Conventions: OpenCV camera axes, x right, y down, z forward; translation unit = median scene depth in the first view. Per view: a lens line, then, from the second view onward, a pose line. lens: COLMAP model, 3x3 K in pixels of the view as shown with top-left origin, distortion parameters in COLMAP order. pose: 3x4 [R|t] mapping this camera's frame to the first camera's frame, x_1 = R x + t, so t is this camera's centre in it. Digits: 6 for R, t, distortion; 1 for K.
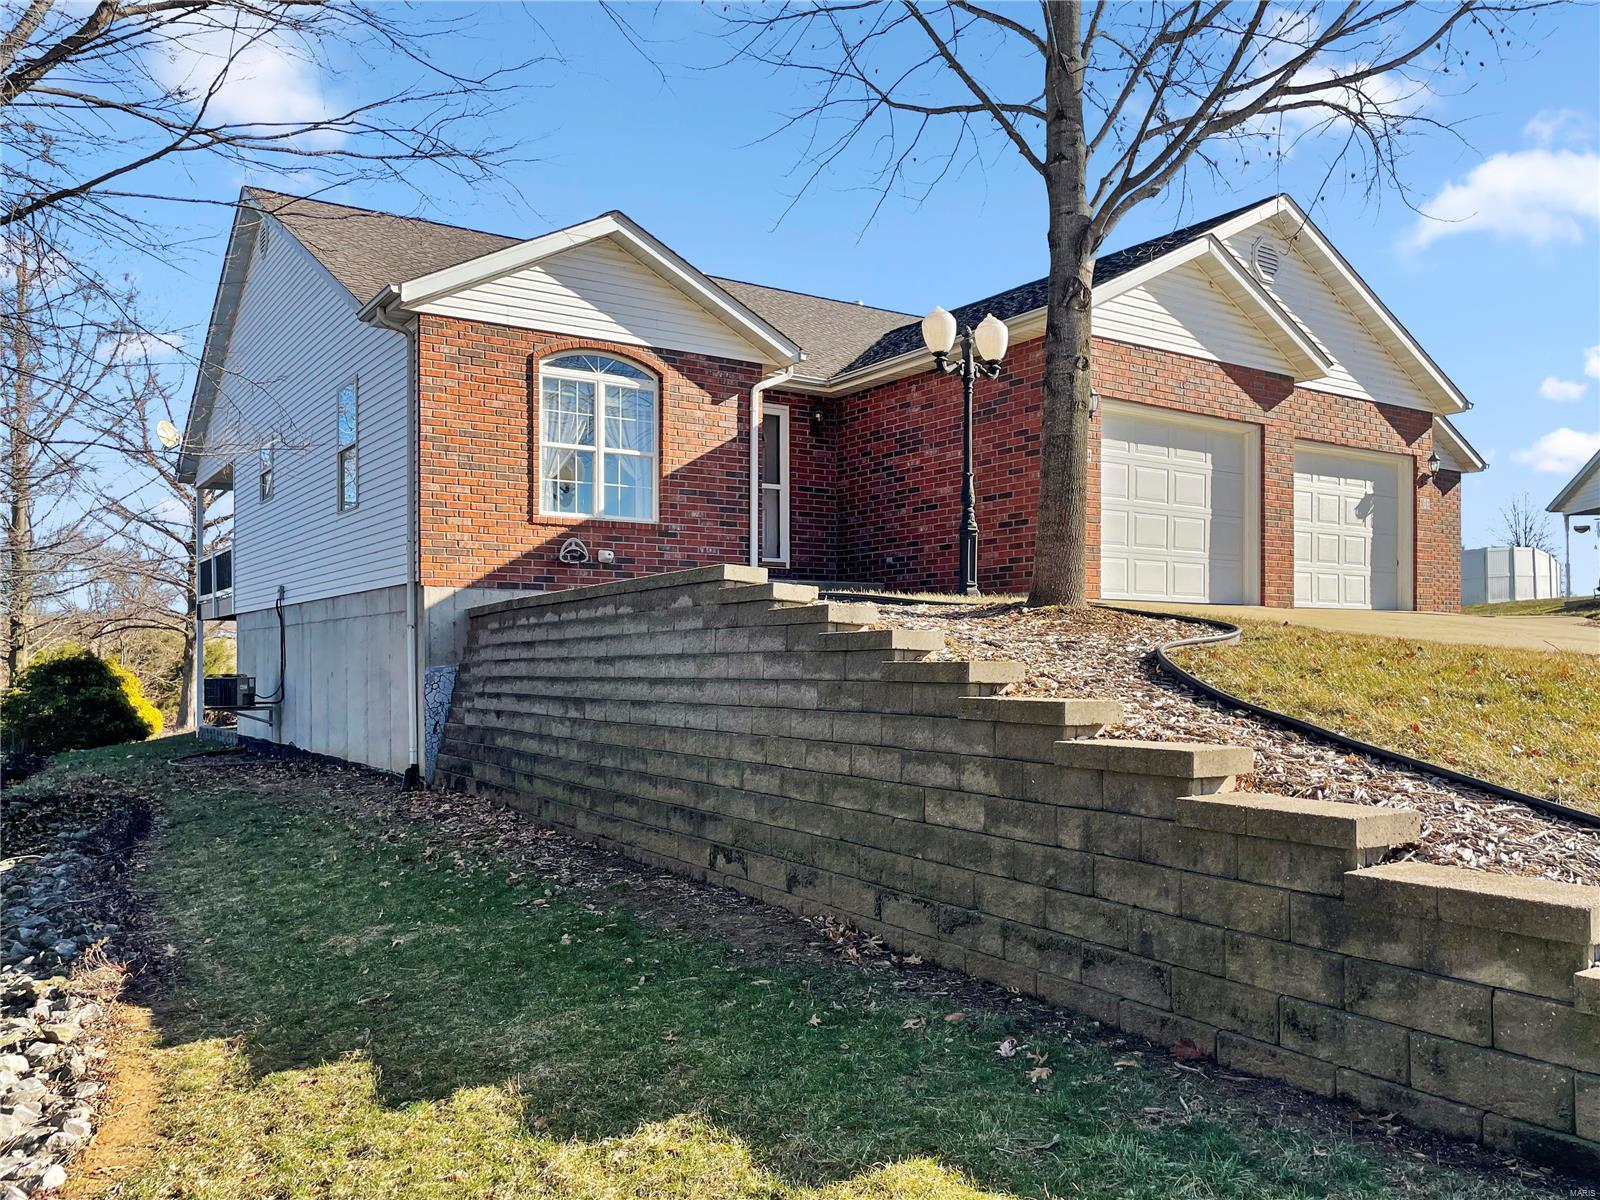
lens RADIAL K [[1245.9, 0, 798.4], [0, 1245.9, 663.3], [0, 0, 1]] dist [0.000738, -0.004021]
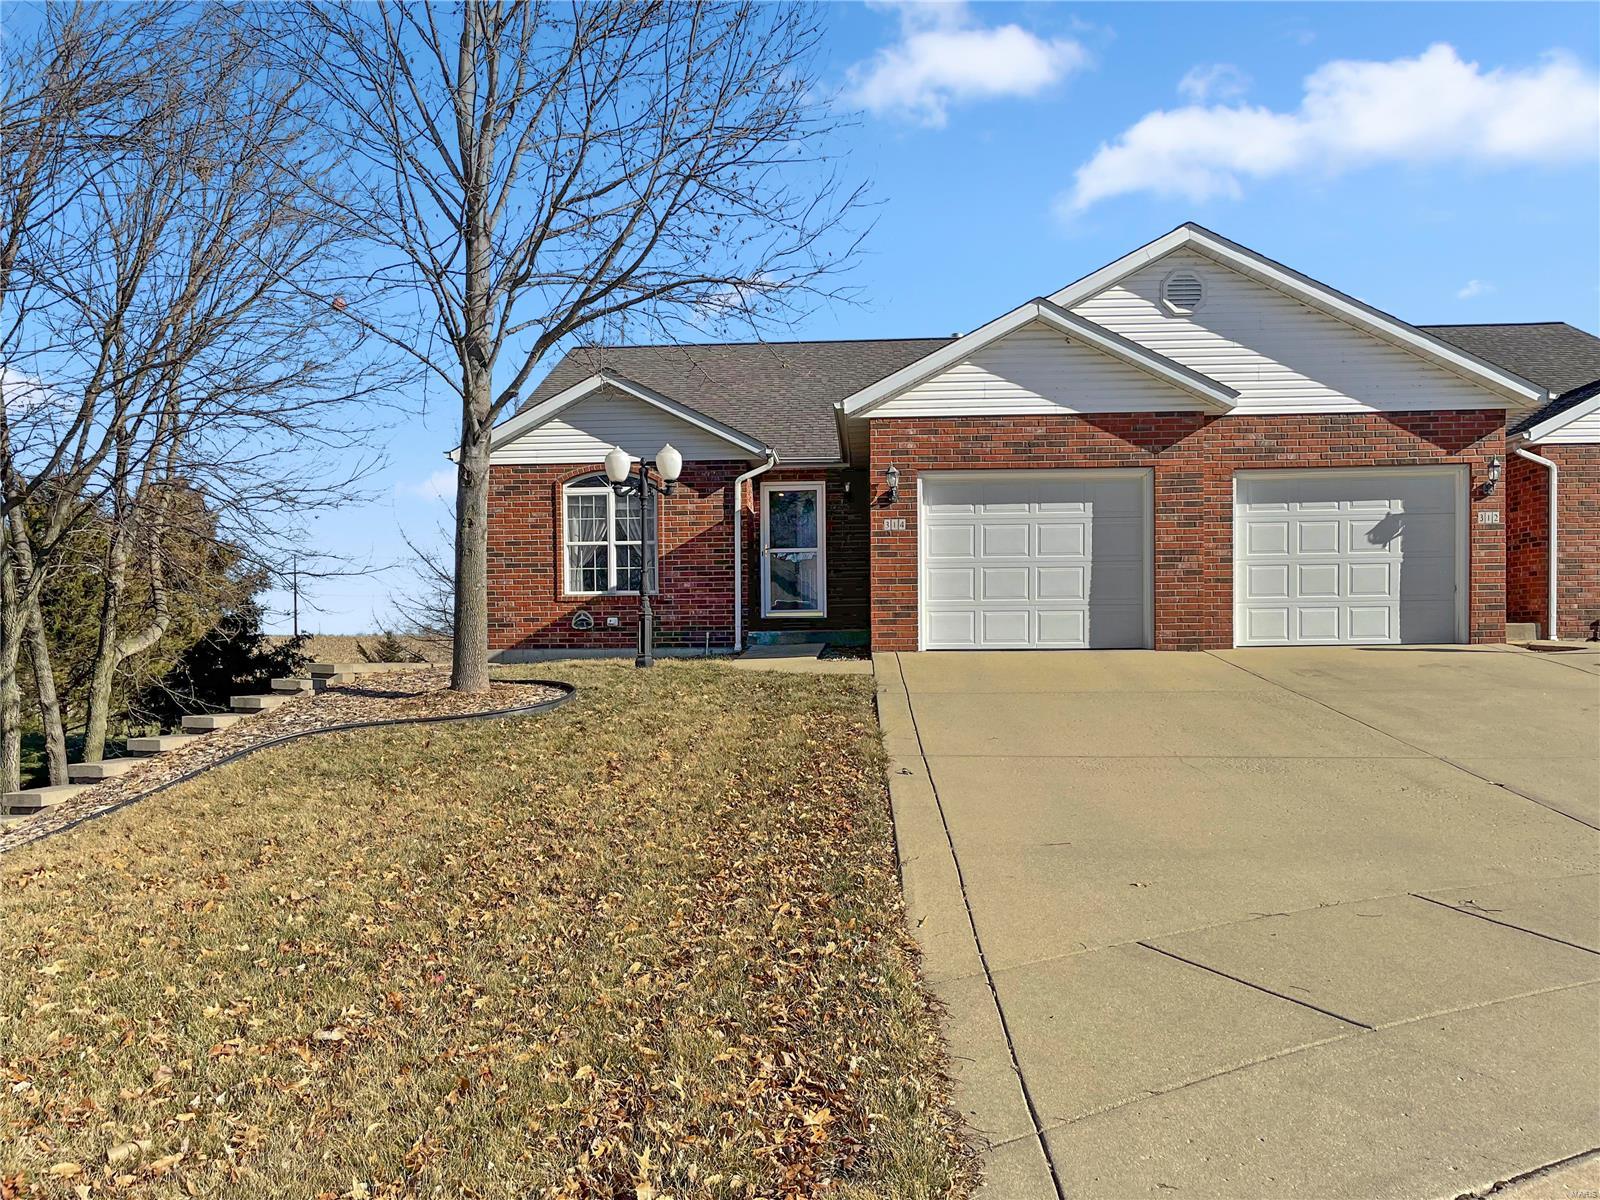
lens RADIAL K [[1223.2, 0, 803.0], [0, 1223.2, 686.0], [0, 0, 1]] dist [0.005045, 0.002959]
pose [[0.797592, 0.010653, -0.603103, 0.792132], [0.006978, 0.999614, 0.026886, -0.048364], [0.603156, -0.025653, 0.797210, 0.055409]]
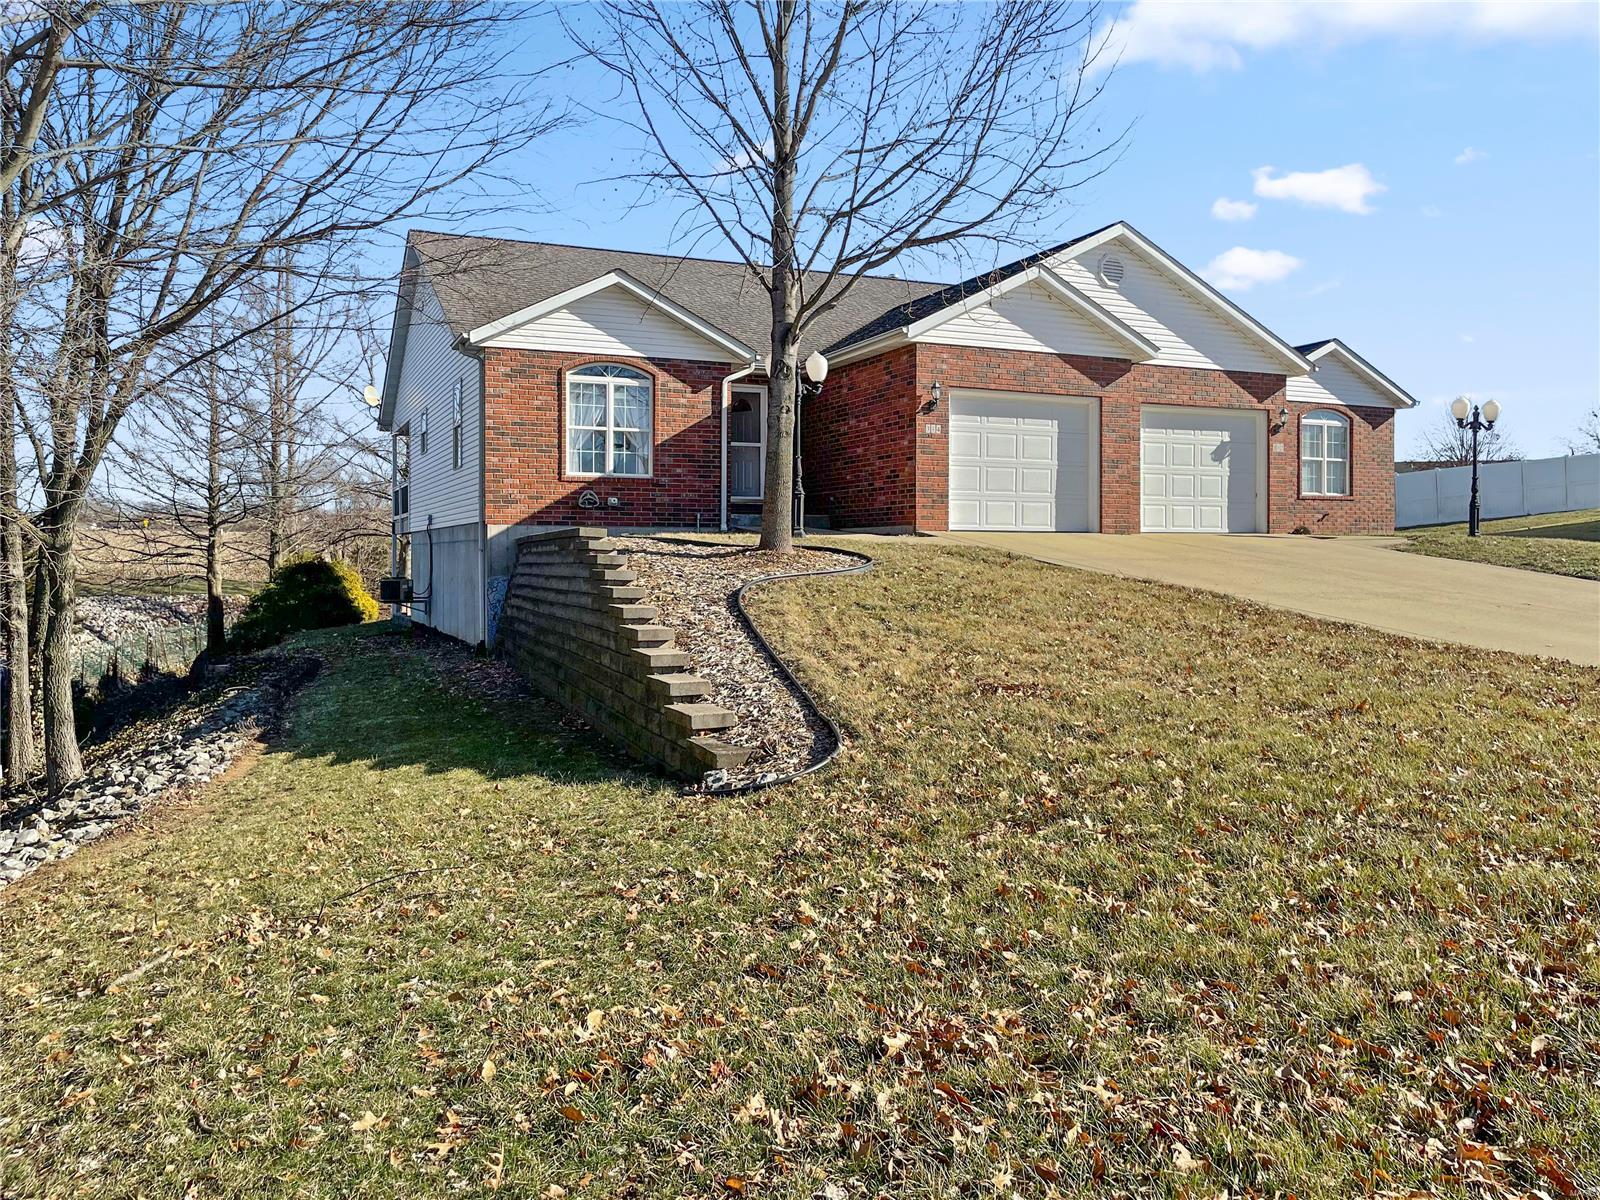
lens RADIAL K [[1236.0, 0, 799.1], [0, 1236.0, 558.4], [0, 0, 1]] dist [0.001247, 0.001296]
pose [[0.984051, 0.003983, -0.177841, 0.311618], [-0.003832, 0.999992, 0.001195, -0.020506], [0.177845, -0.000494, 0.984058, -0.385853]]
